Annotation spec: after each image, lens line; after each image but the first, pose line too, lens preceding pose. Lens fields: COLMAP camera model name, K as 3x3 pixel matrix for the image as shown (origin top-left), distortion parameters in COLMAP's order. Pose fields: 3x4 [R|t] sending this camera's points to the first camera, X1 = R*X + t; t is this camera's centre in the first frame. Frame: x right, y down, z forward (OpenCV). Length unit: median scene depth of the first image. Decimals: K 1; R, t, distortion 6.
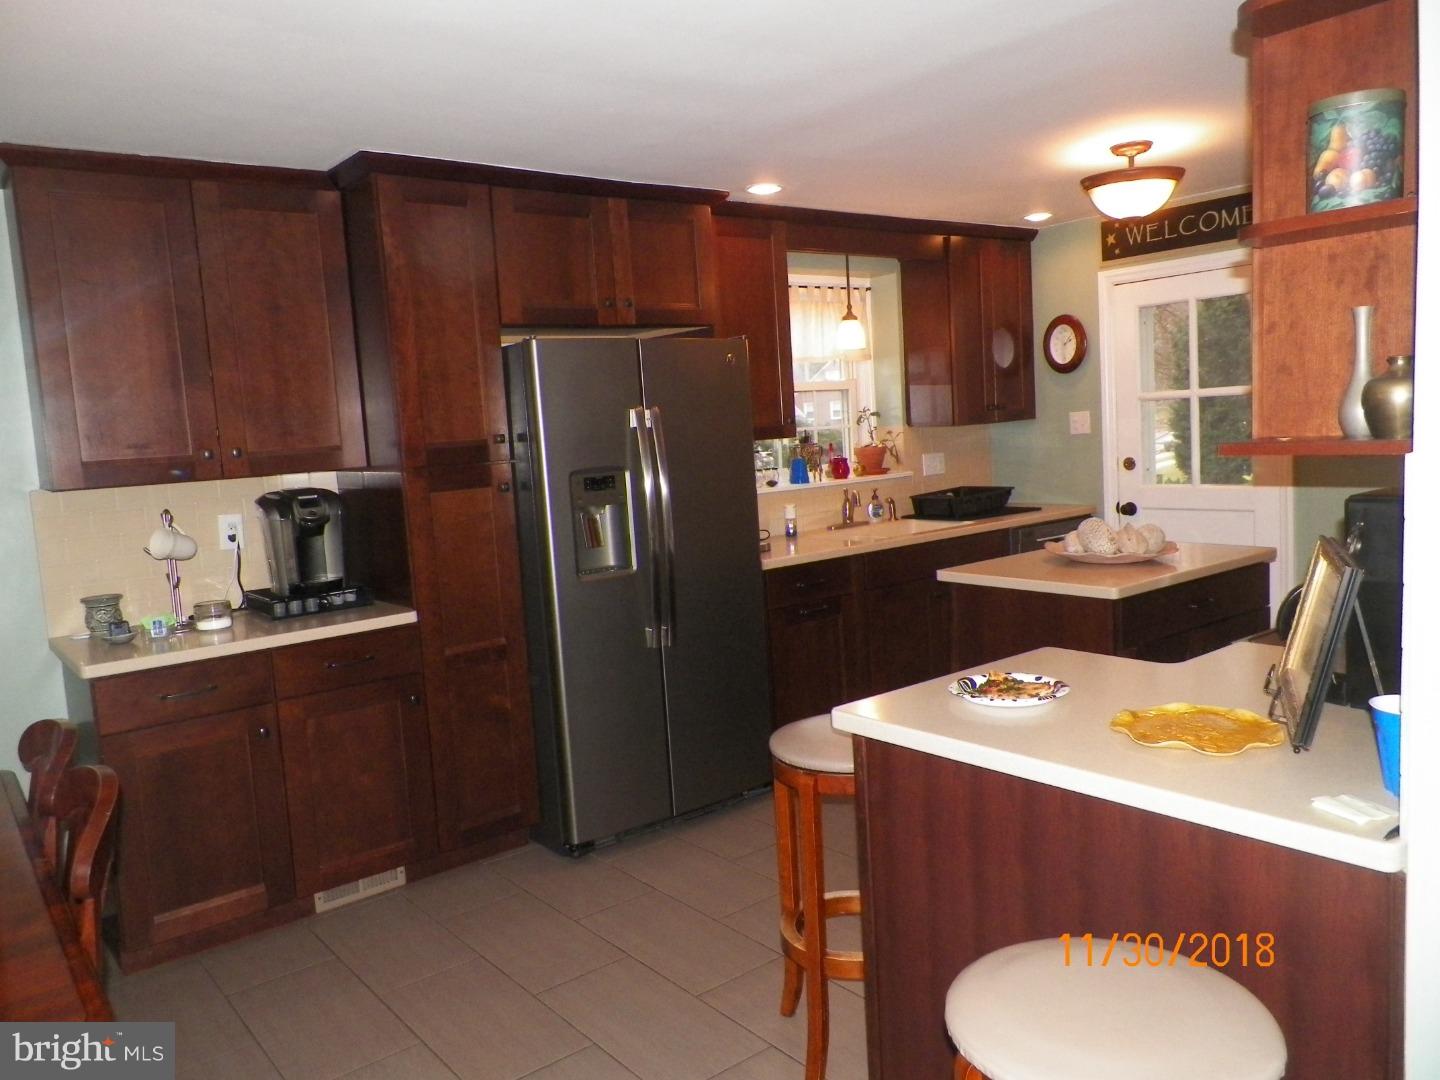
lens RADIAL K [[1079.0, 0, 719.5], [0, 1079.0, 540.7], [0, 0, 1]] dist [0.008550, 0.005929]
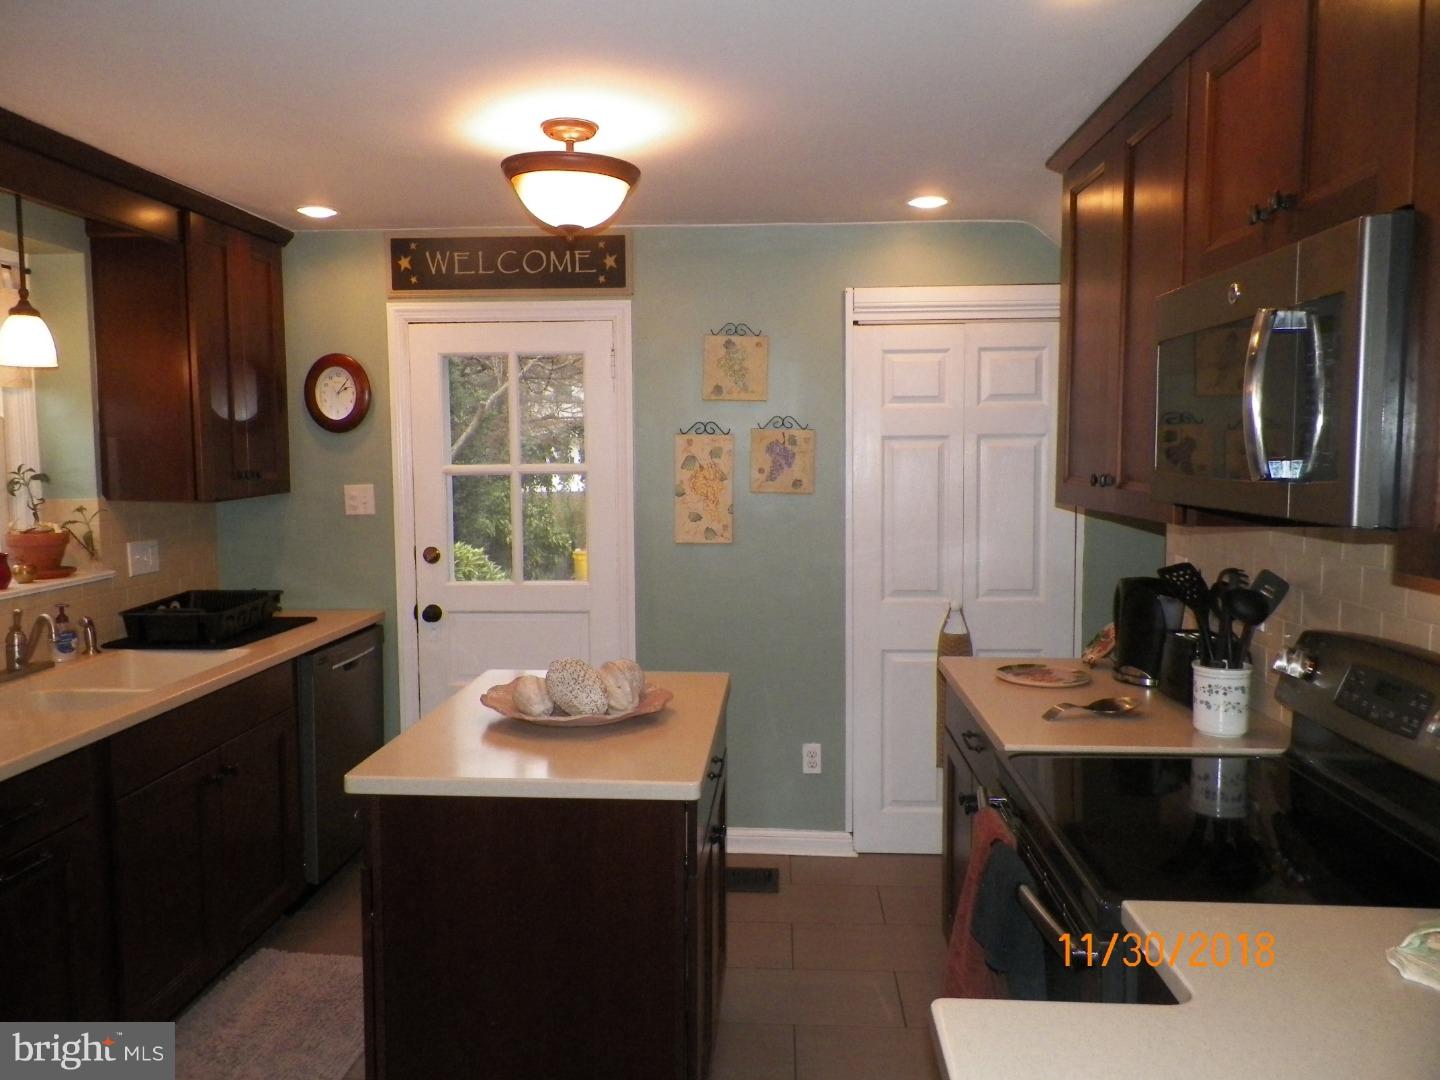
lens RADIAL K [[1079.0, 0, 722.3], [0, 1079.0, 535.4], [0, 0, 1]] dist [0.008550, 0.005929]
pose [[0.667543, -0.003596, 0.744562, -0.056303], [0.049141, 0.998021, -0.039238, -0.044231], [-0.742948, 0.062781, 0.666399, 0.326596]]
